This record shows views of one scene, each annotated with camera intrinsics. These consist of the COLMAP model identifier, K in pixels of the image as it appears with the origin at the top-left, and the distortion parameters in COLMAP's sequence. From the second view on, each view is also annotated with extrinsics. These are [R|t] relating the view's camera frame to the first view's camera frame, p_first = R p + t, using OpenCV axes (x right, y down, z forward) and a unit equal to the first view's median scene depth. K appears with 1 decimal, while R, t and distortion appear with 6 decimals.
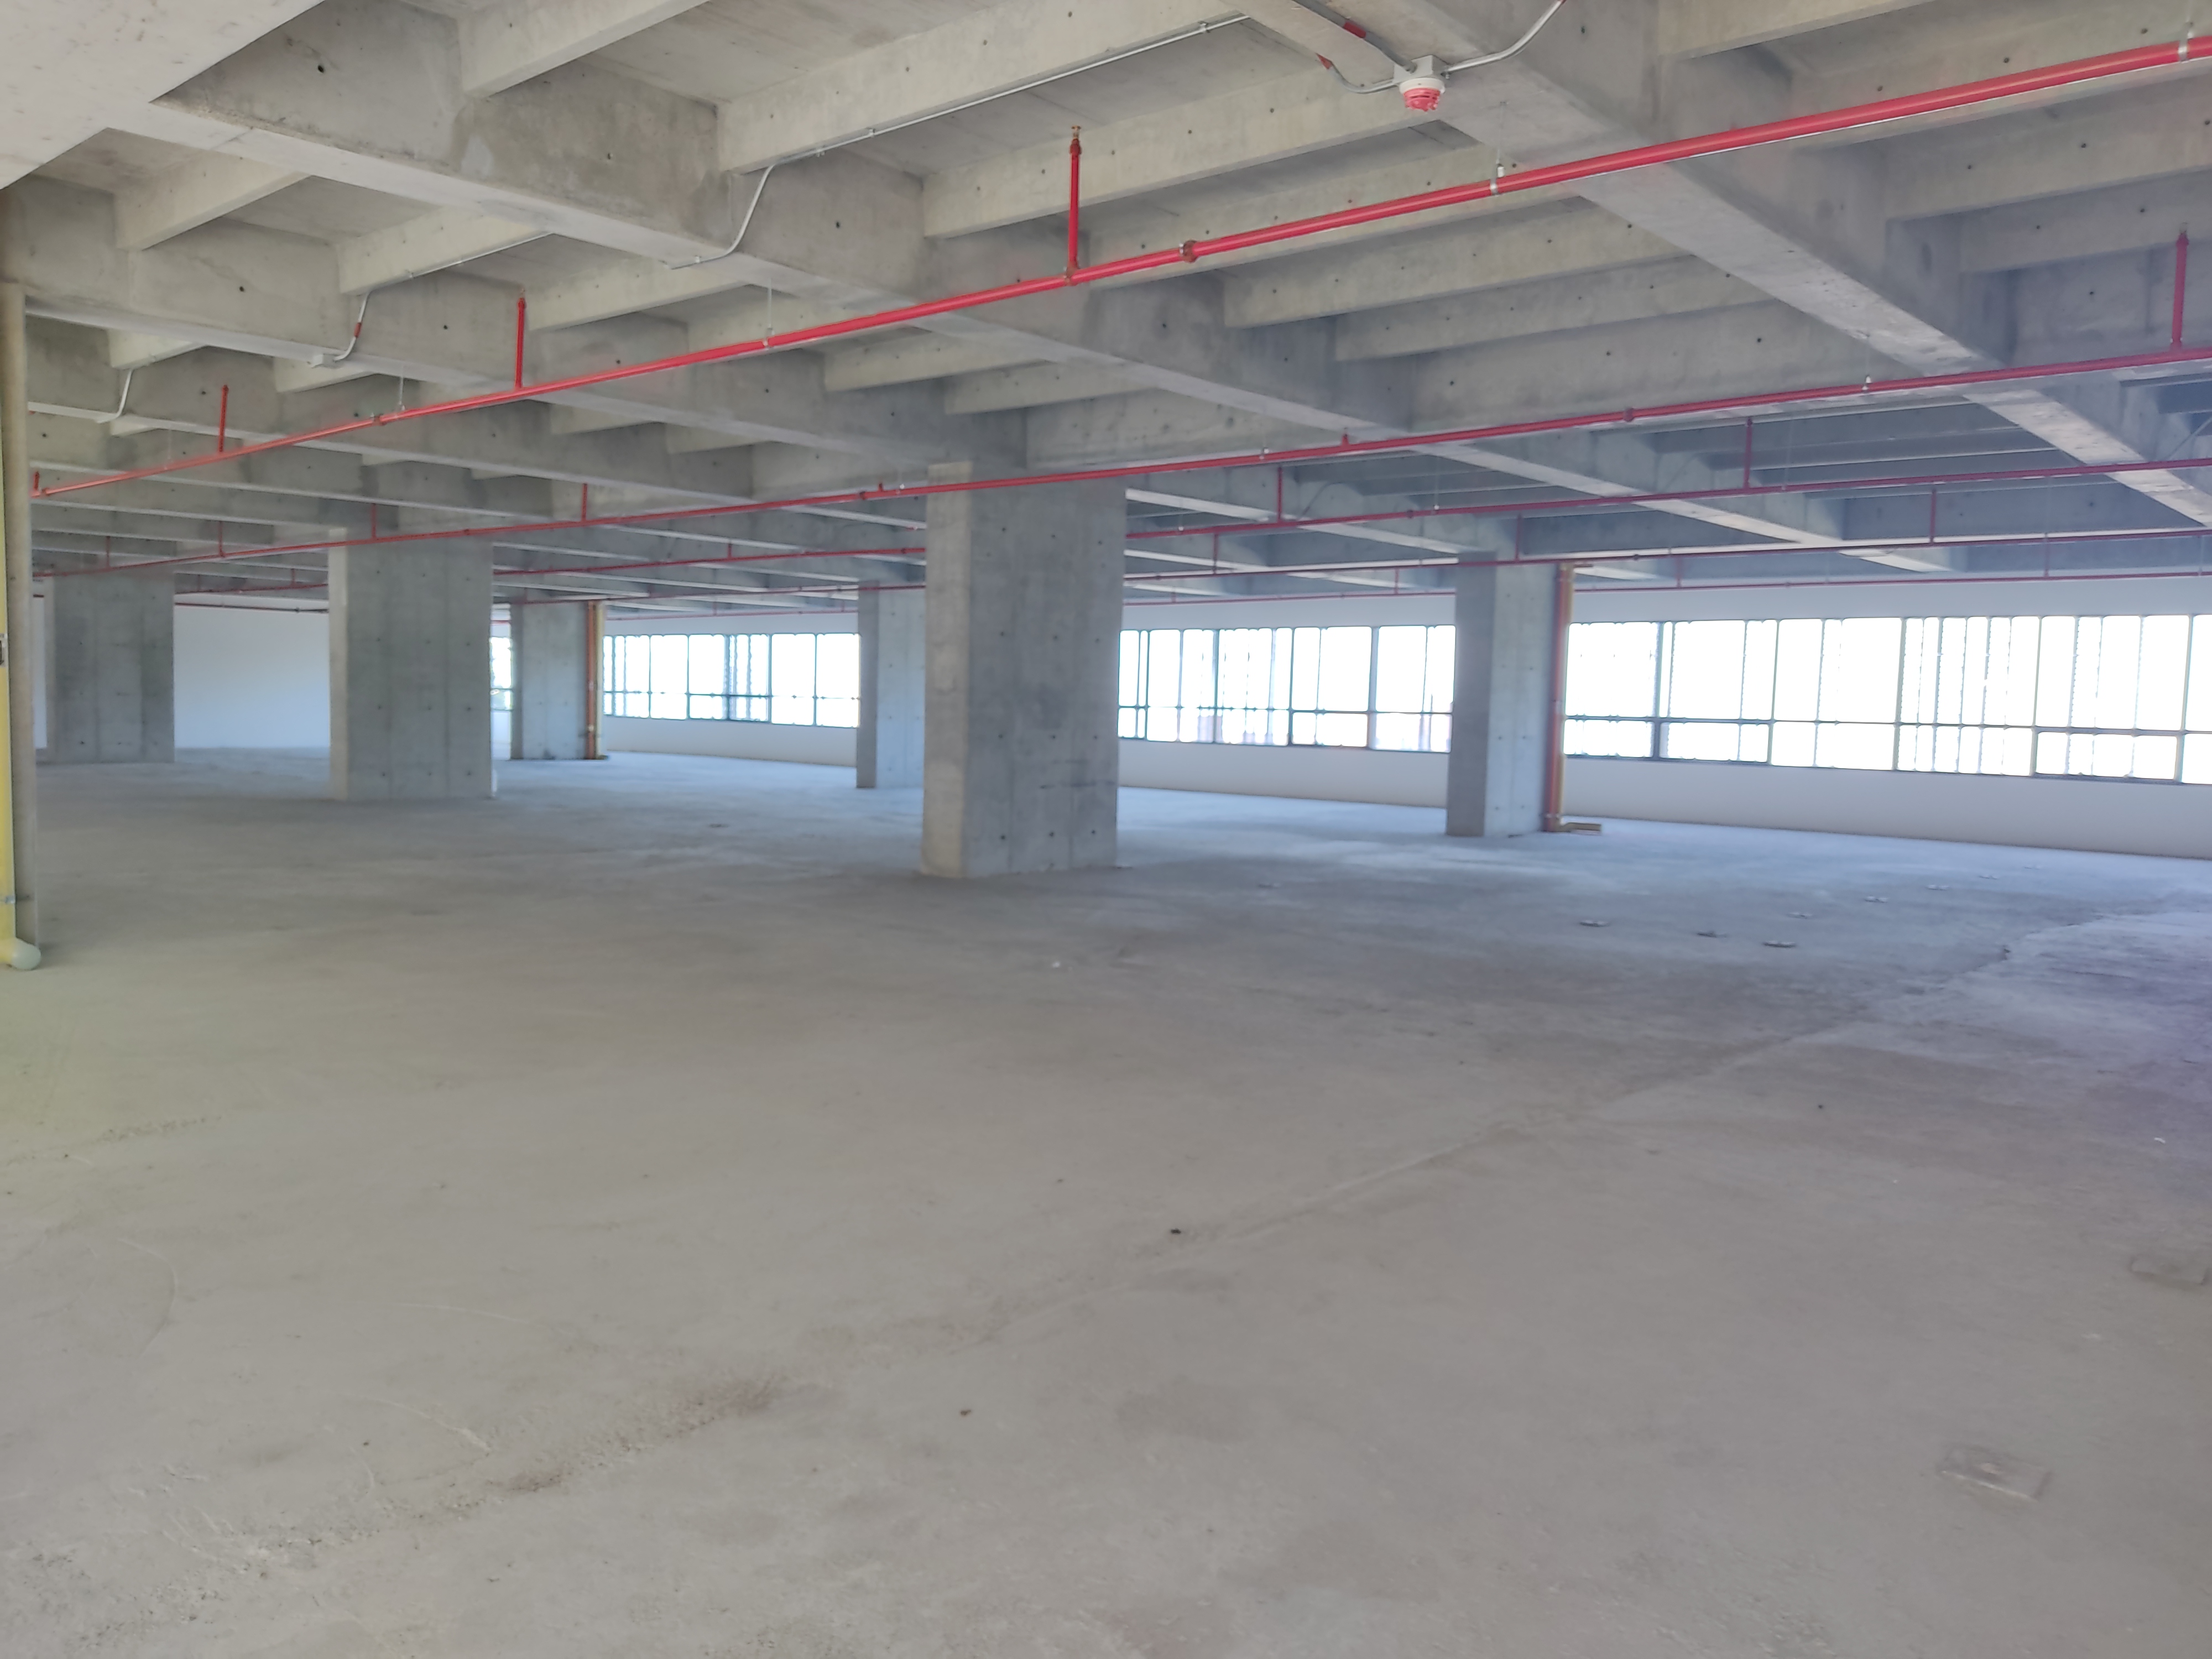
lens RADIAL K [[1674.8, 0, 1106.0], [0, 1674.8, 829.5], [0, 0, 1]] dist [0.087768, -0.157099]
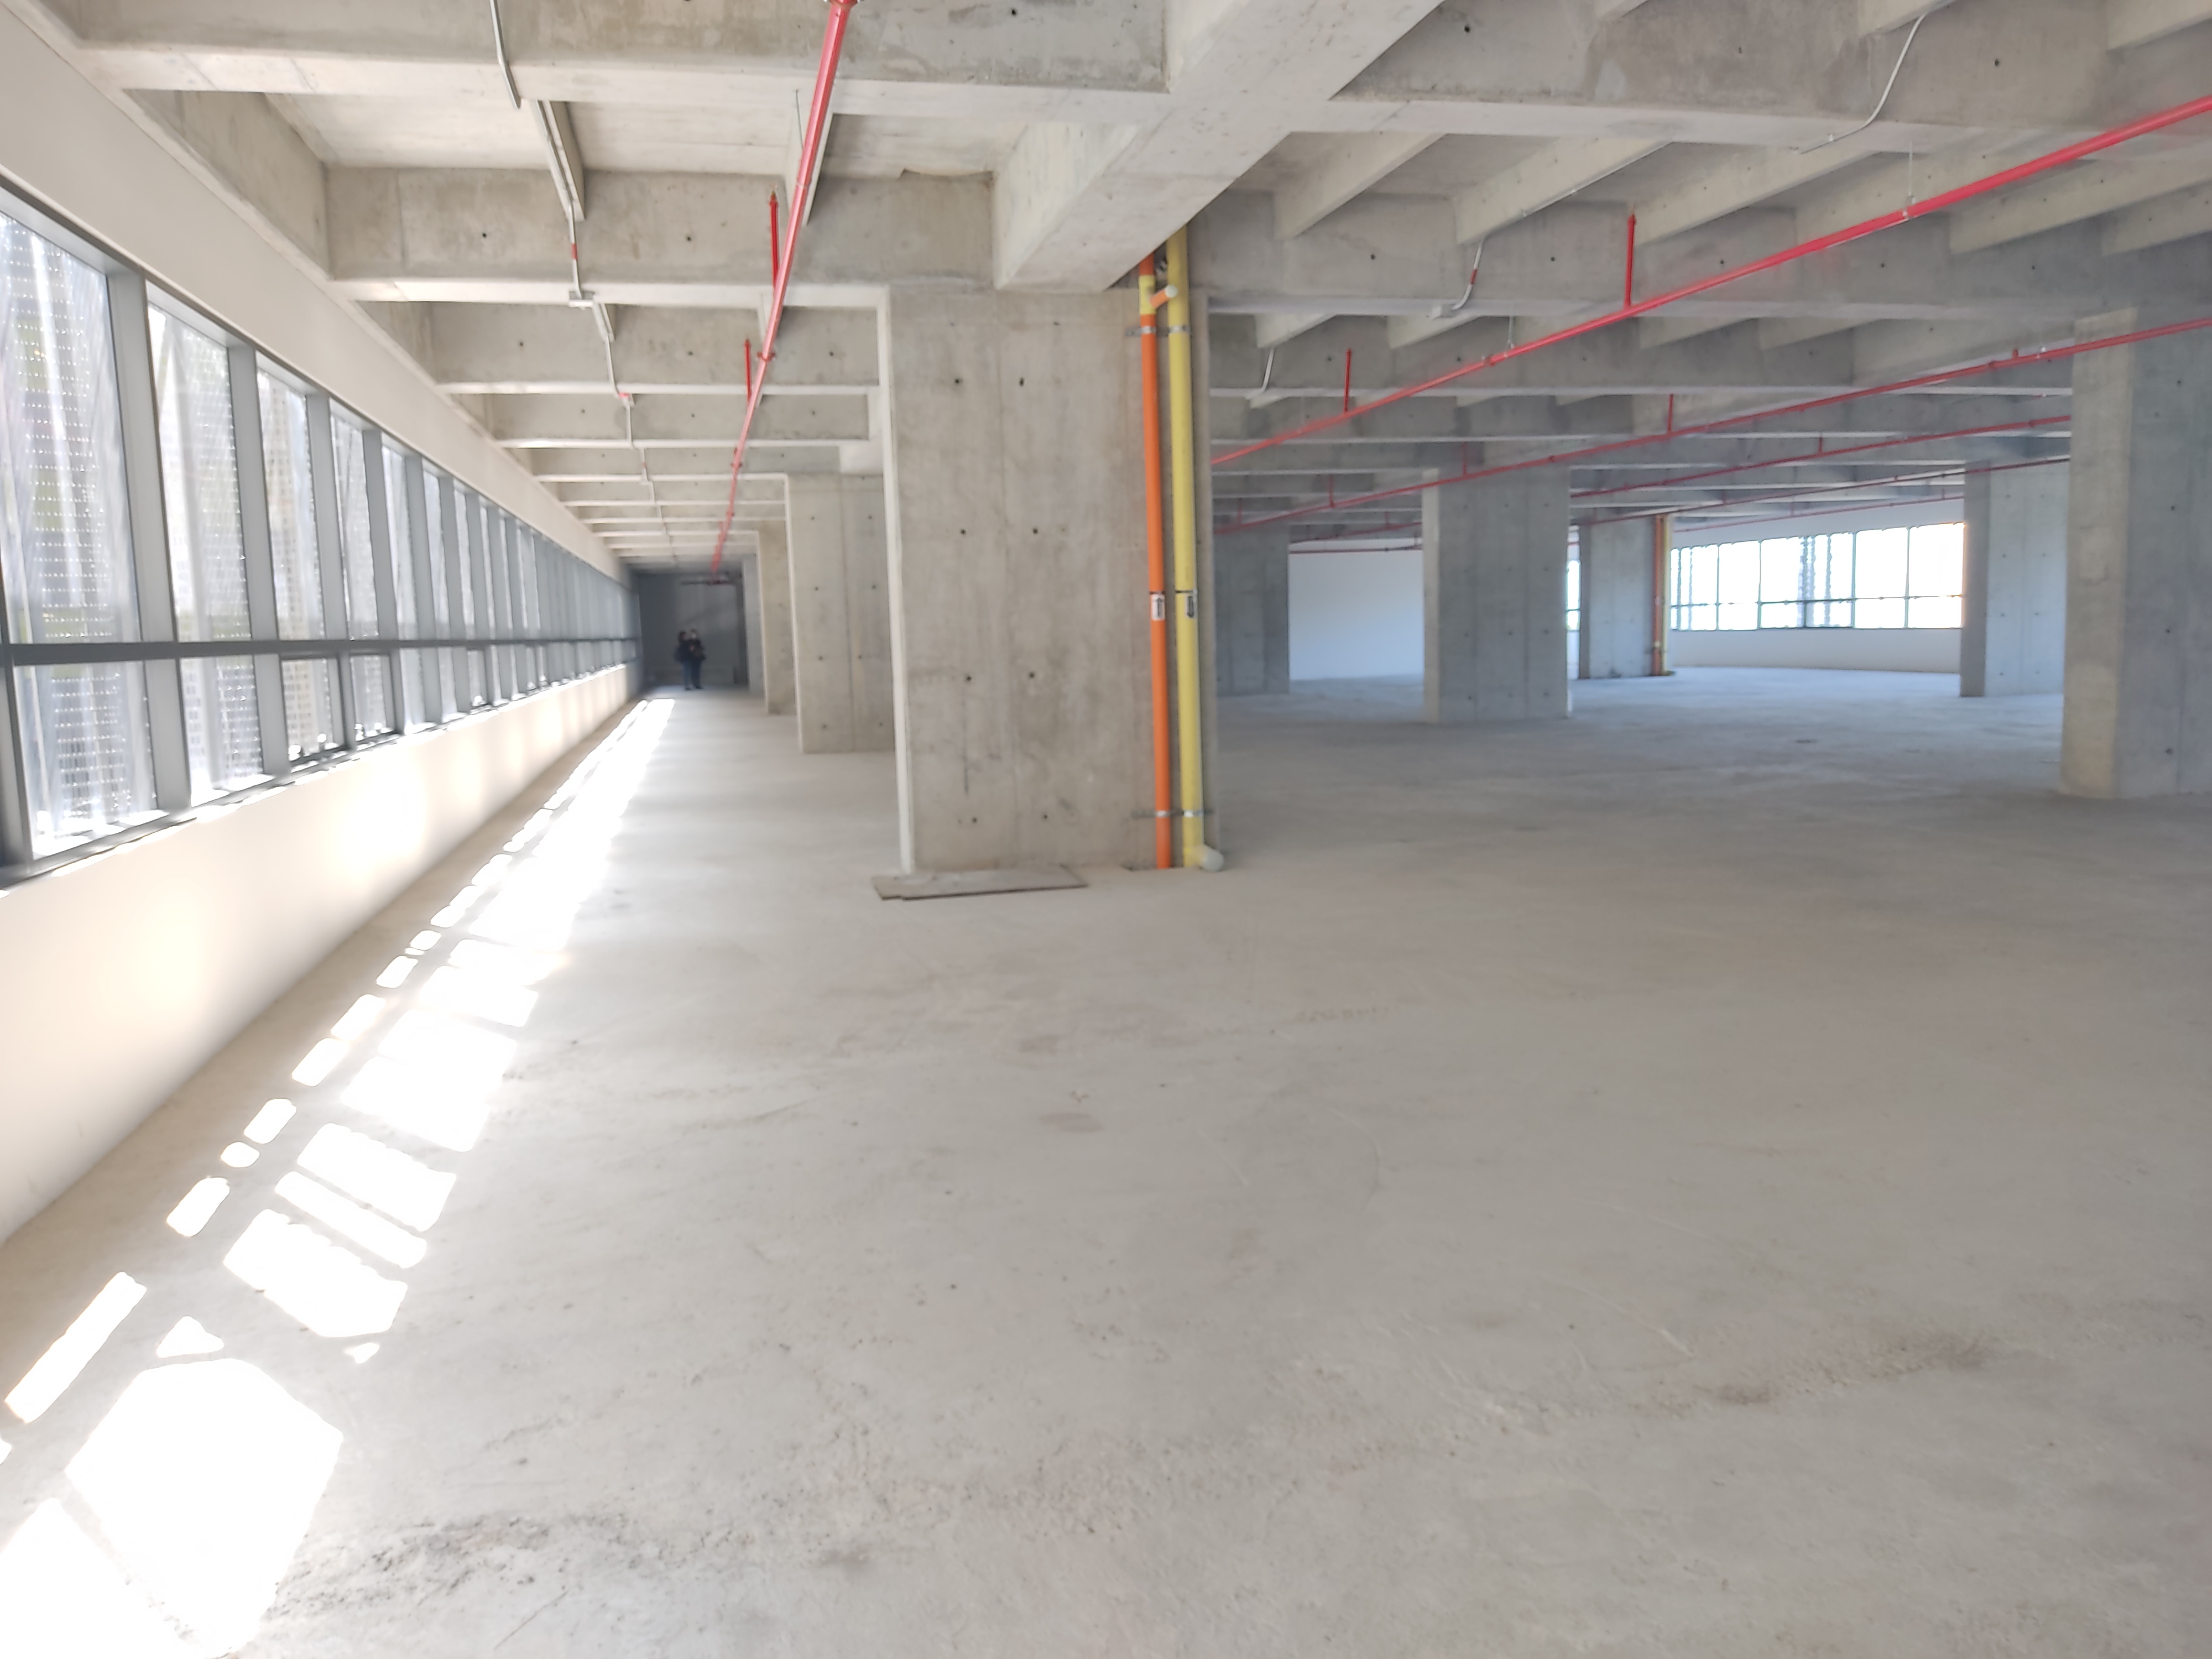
lens RADIAL K [[1674.8, 0, 1106.0], [0, 1674.8, 829.5], [0, 0, 1]] dist [0.087768, -0.157099]
pose [[0.822049, 0.015566, -0.569204, -0.013783], [0.012433, 0.998897, 0.045273, -0.000803], [0.569281, -0.044293, 0.820949, -0.006524]]
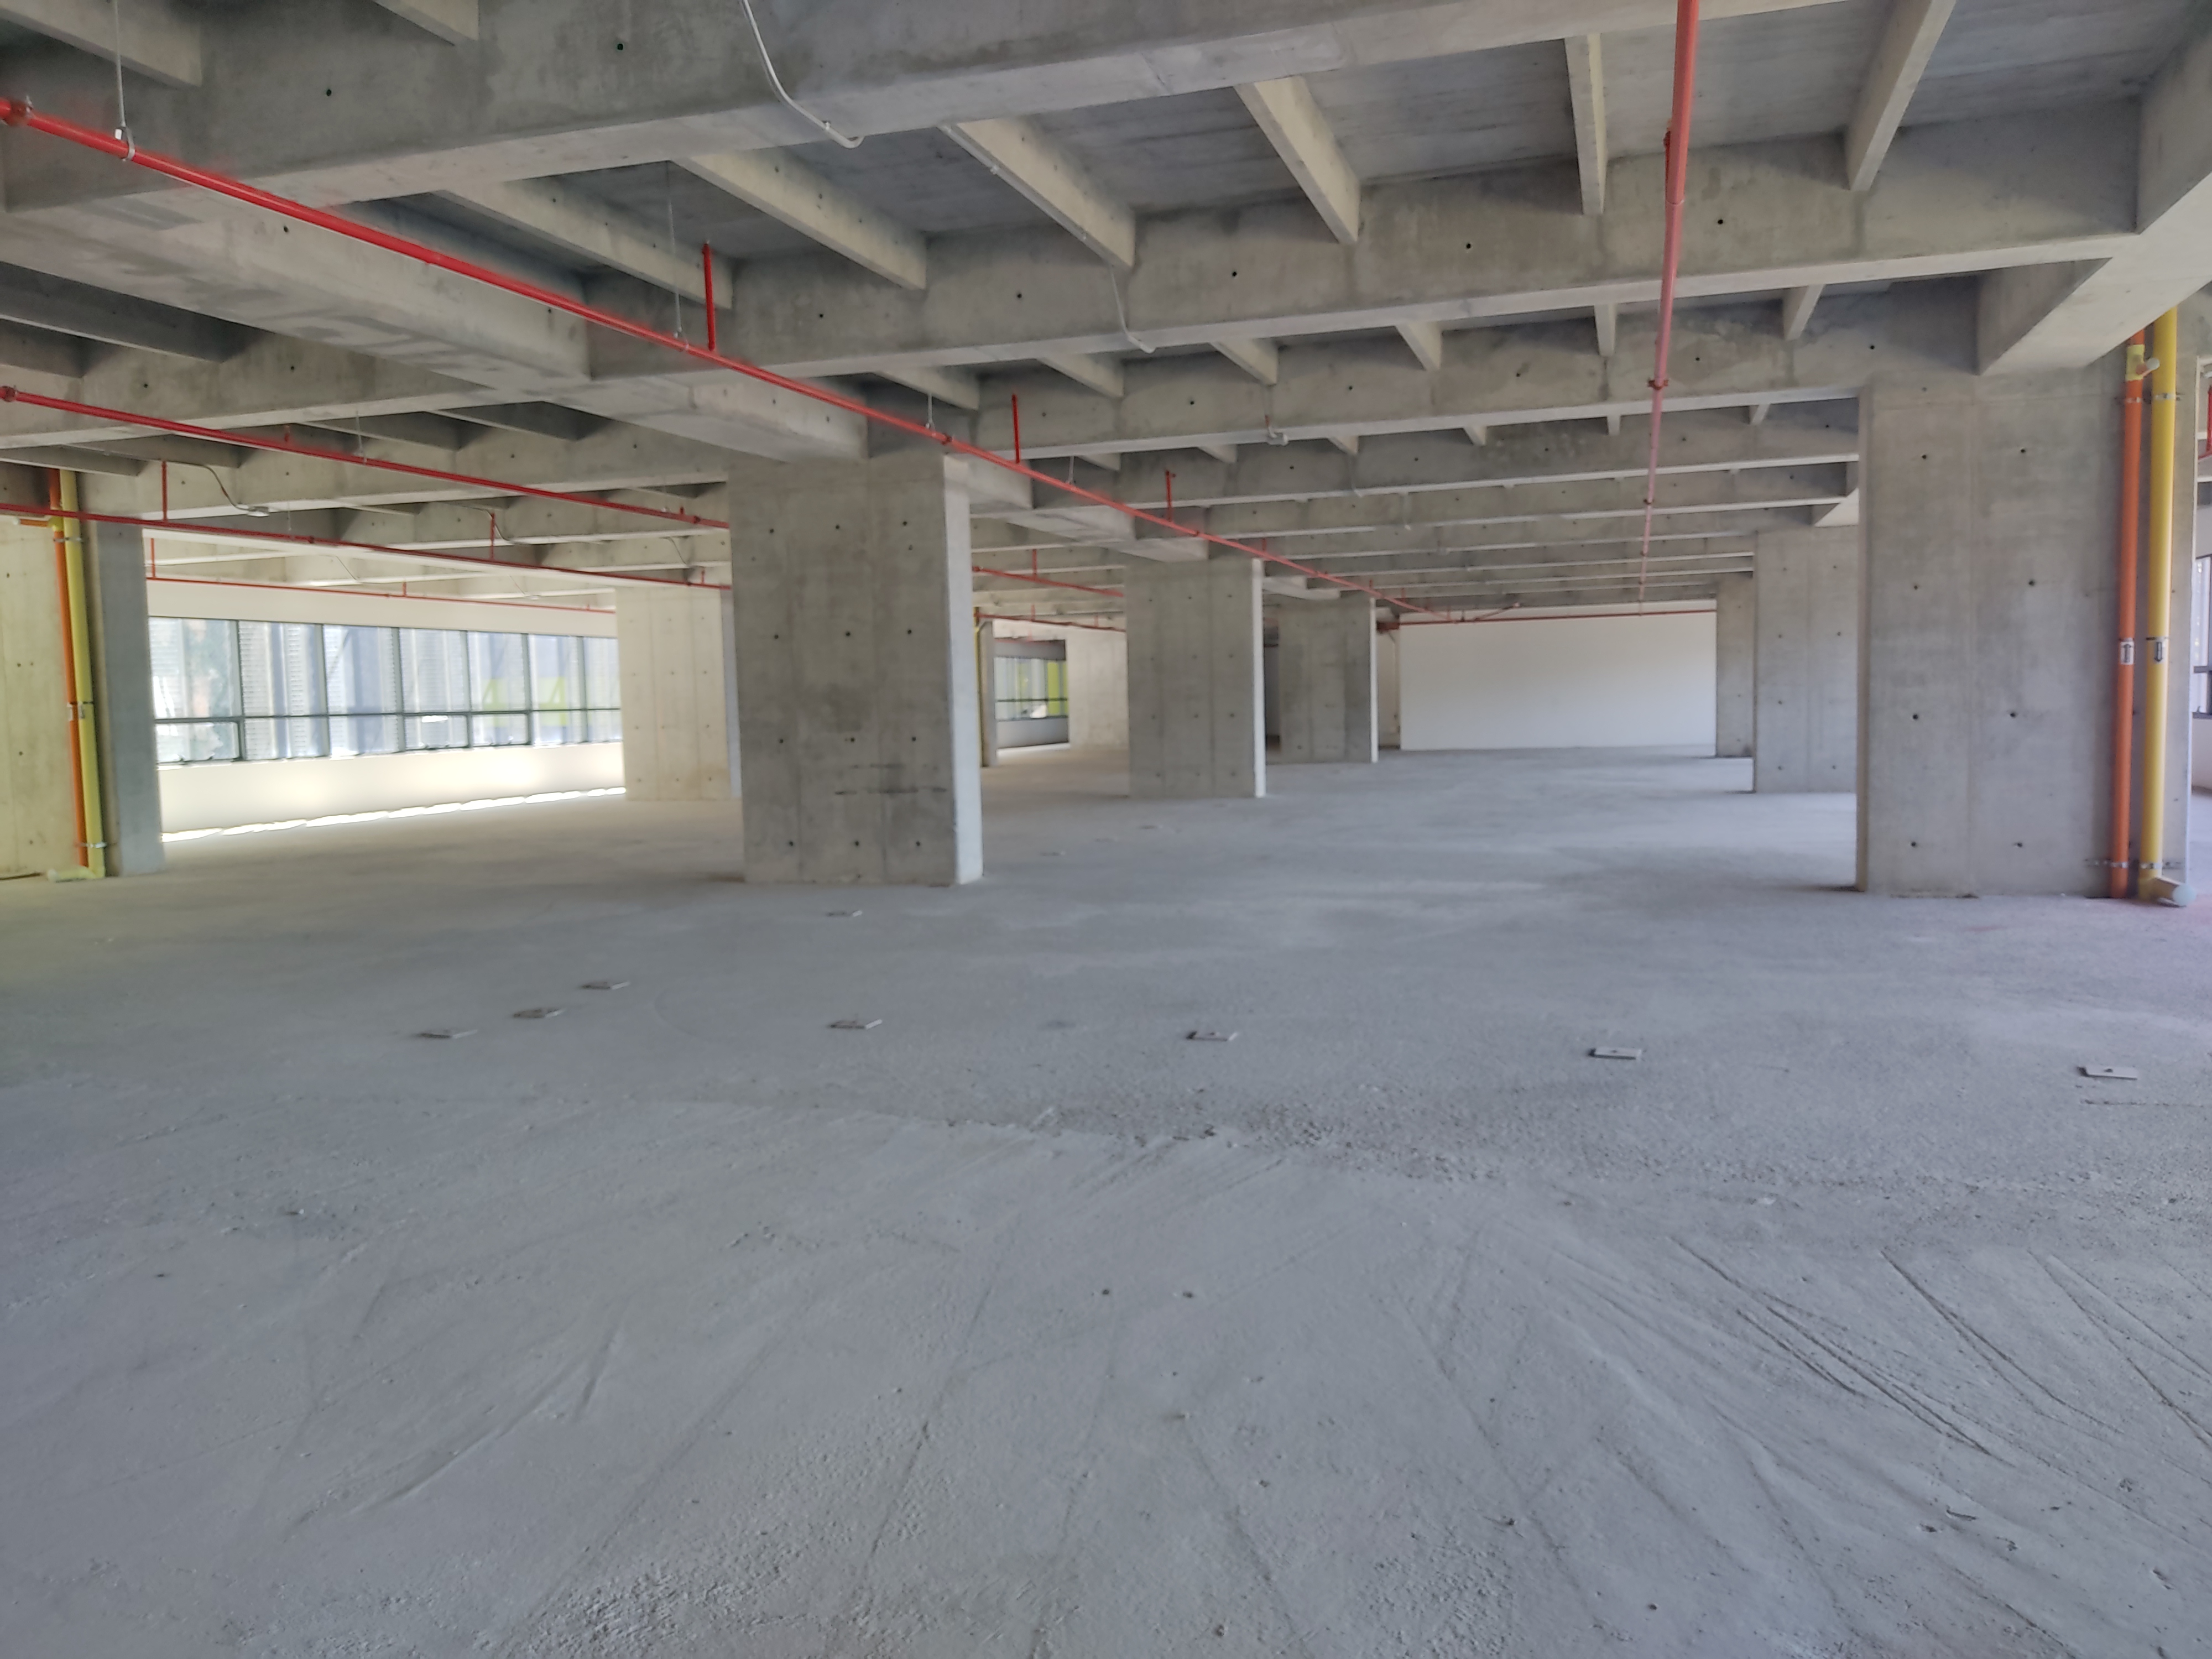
lens RADIAL K [[1670.3, 0, 1108.7], [0, 1670.3, 823.3], [0, 0, 1]] dist [0.117473, -0.218753]
pose [[0.411505, 0.030521, -0.910896, 0.781246], [-0.030265, 0.999346, 0.019812, -0.027724], [0.910905, 0.019415, 0.412160, 0.656990]]
